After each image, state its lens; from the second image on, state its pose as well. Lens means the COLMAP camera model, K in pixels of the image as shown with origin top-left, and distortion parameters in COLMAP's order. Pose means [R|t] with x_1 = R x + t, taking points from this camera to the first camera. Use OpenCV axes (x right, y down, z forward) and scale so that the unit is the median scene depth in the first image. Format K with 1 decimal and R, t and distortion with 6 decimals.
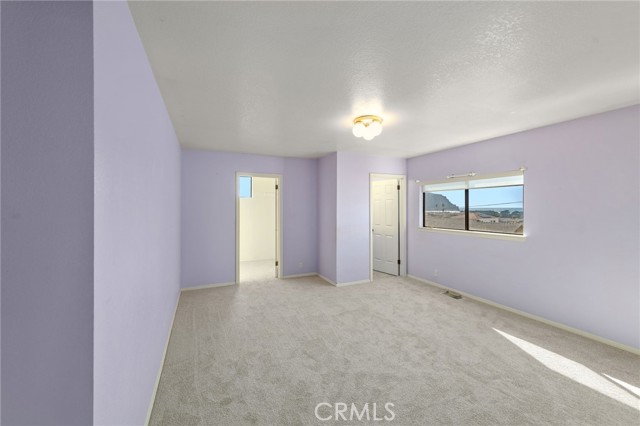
lens RADIAL K [[253.5, 0, 334.5], [0, 253.5, 210.7], [0, 0, 1]] dist [-0.000710, -0.000197]
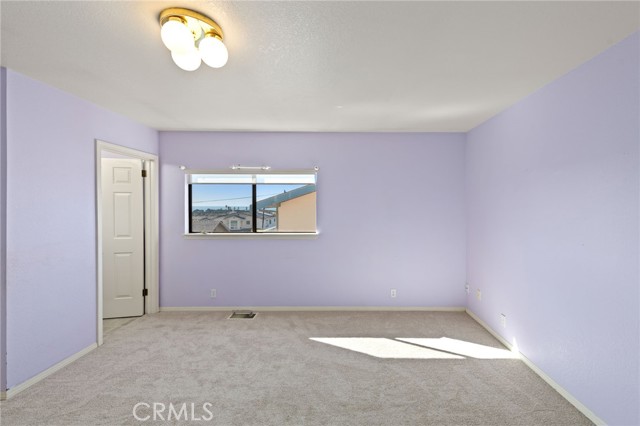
lens RADIAL K [[261.4, 0, 331.9], [0, 261.4, 210.7], [0, 0, 1]] dist [0.002880, -0.000255]
pose [[0.455164, -0.016664, 0.890252, -0.138734], [0.010606, 0.999855, 0.013293, -0.005520], [-0.890344, 0.003392, 0.455275, 0.373429]]
